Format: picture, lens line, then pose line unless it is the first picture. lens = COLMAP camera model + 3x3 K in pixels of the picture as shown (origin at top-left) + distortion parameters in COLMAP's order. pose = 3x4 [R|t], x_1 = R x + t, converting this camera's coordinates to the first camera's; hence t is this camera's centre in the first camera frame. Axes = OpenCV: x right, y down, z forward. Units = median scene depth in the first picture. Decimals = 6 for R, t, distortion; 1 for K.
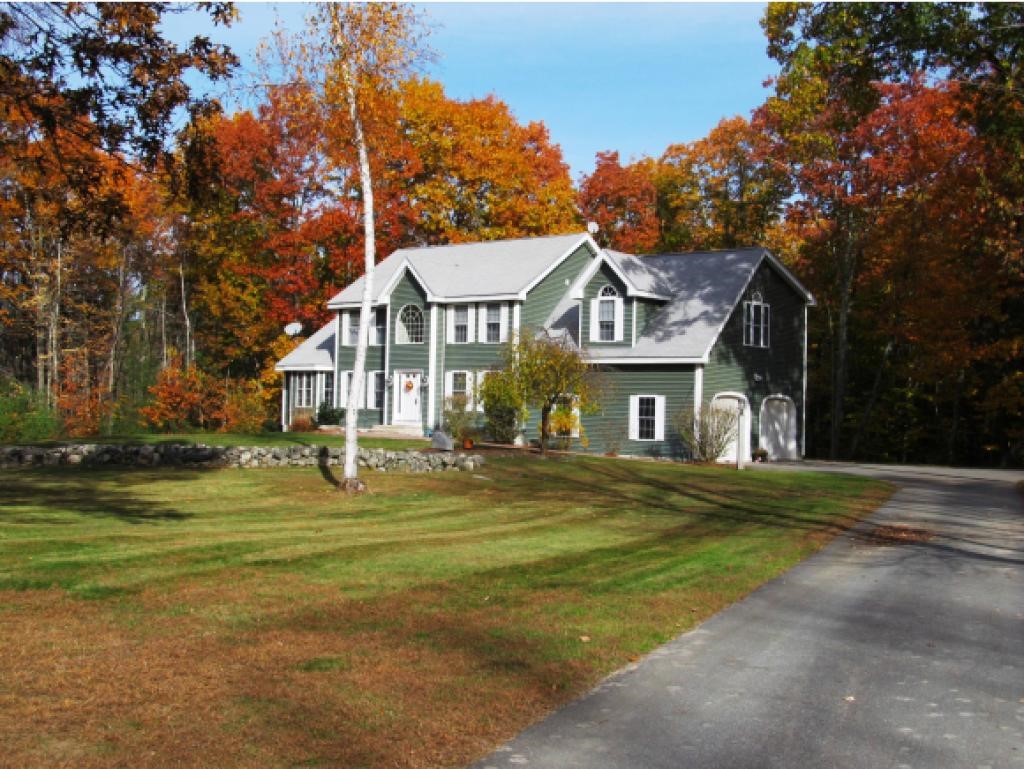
lens RADIAL K [[1265.7, 0, 512.0], [0, 1265.7, 384.5], [0, 0, 1]] dist [-0.128446, 0.013814]
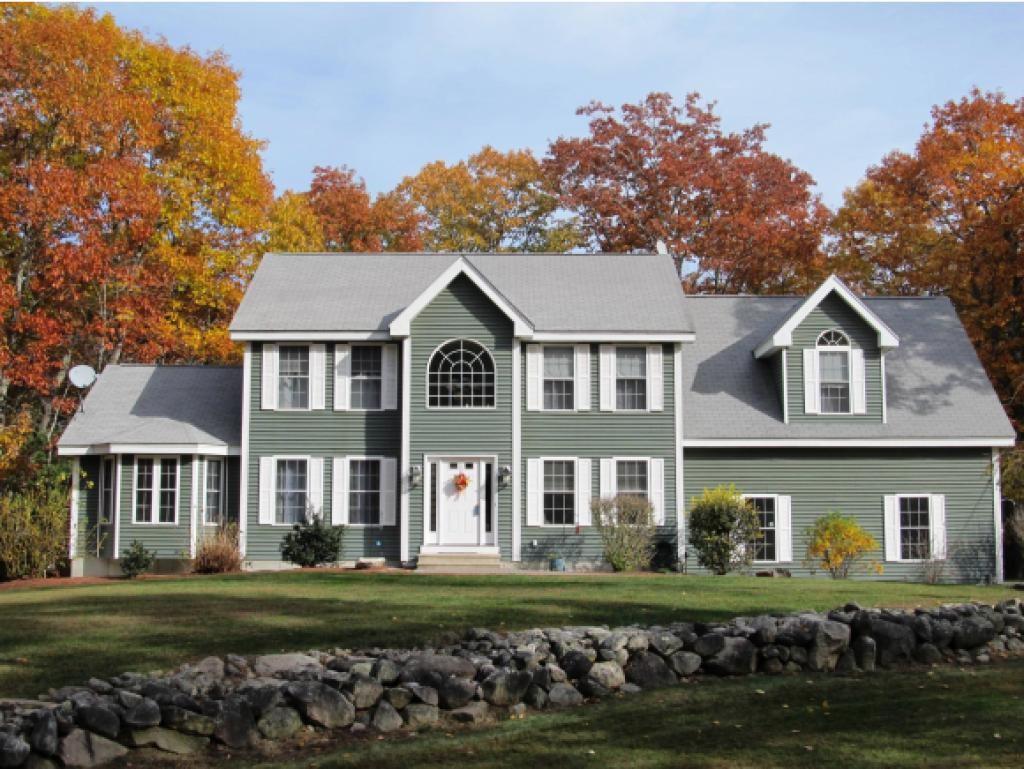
lens RADIAL K [[1196.2, 0, 512.0], [0, 1196.2, 384.5], [0, 0, 1]] dist [-0.094510, -0.004123]
pose [[0.754632, 0.052871, 0.654015, -0.420523], [0.002946, 0.996465, -0.083954, 0.002177], [-0.656142, 0.065281, 0.751808, 0.589671]]
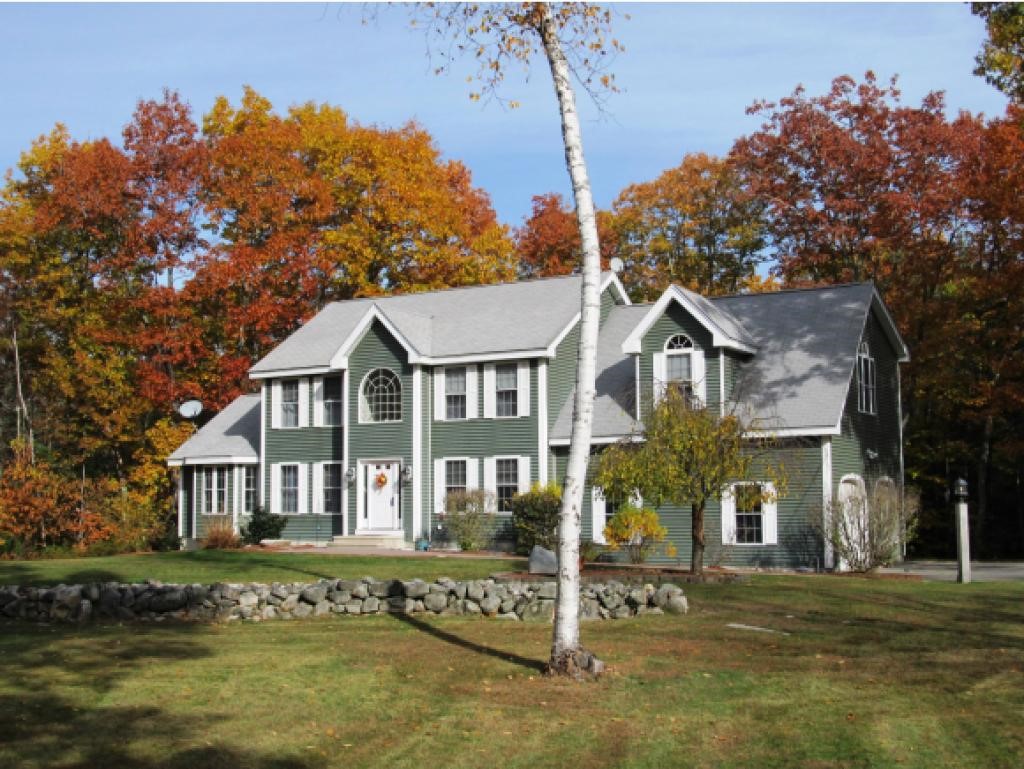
lens RADIAL K [[1265.7, 0, 512.0], [0, 1265.7, 384.5], [0, 0, 1]] dist [-0.128446, 0.013814]
pose [[0.984381, -0.014498, 0.175452, -0.135463], [0.027953, 0.996832, -0.074462, 0.002320], [-0.173816, 0.078204, 0.981668, 0.276699]]
